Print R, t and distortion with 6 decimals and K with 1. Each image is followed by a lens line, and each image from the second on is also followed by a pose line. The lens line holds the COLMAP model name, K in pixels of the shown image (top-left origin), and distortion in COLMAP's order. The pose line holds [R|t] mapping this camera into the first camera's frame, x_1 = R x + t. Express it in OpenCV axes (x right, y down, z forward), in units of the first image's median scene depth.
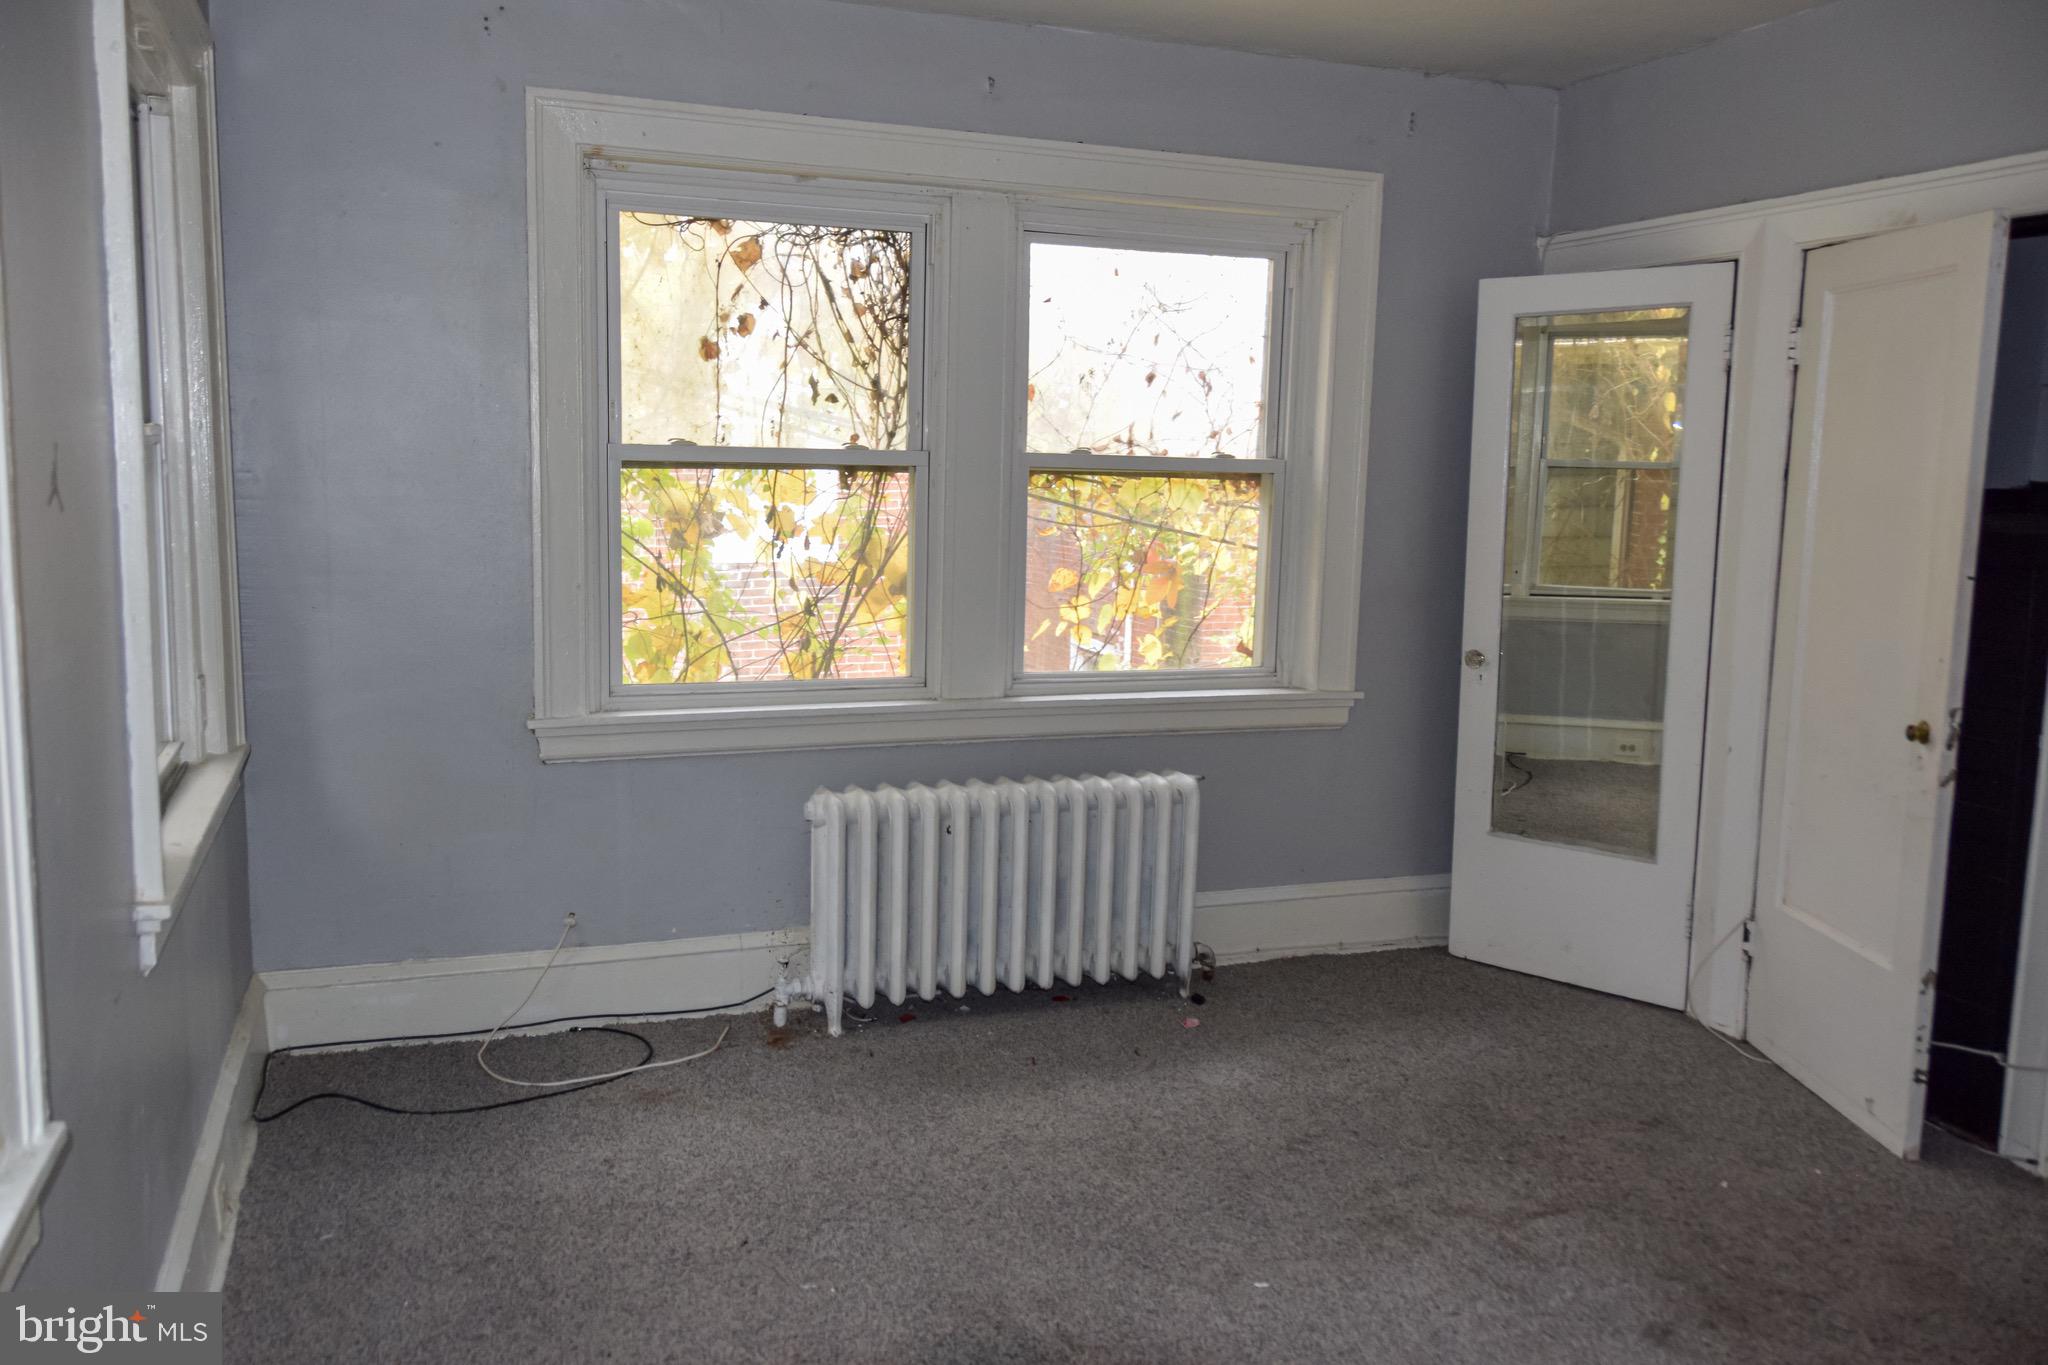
lens RADIAL K [[1621.4, 0, 1023.9], [0, 1621.4, 661.9], [0, 0, 1]] dist [0.005782, 0.003544]
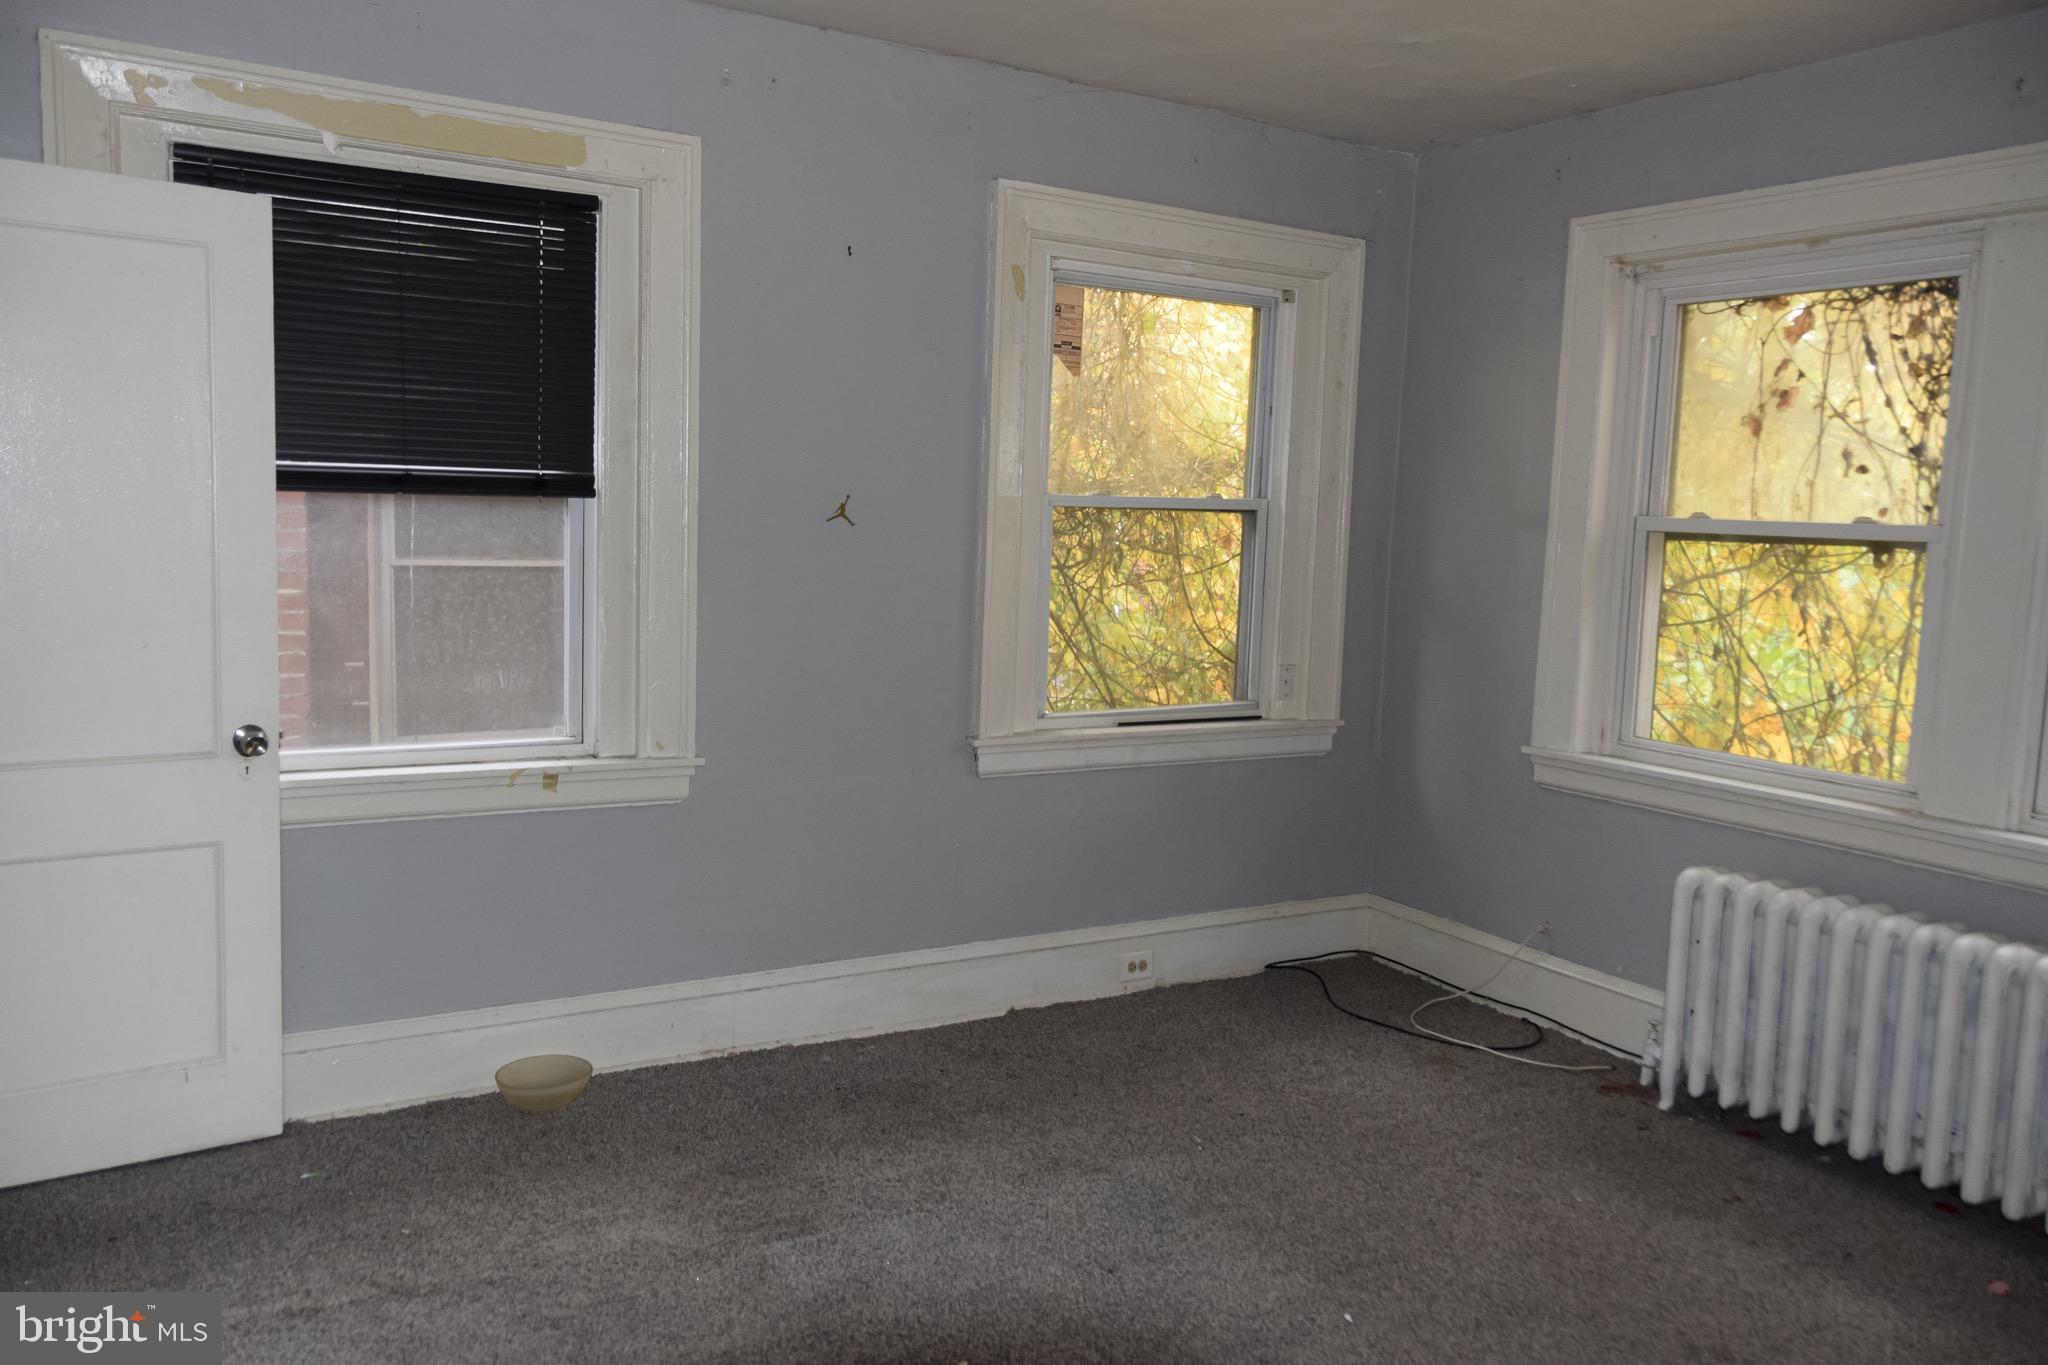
lens RADIAL K [[1585.0, 0, 1017.9], [0, 1585.0, 664.9], [0, 0, 1]] dist [0.044333, -0.001654]
pose [[0.178676, 0.083851, -0.980329, 0.731161], [-0.163104, 0.985101, 0.054532, -0.024494], [0.970295, 0.150152, 0.189690, 0.388301]]
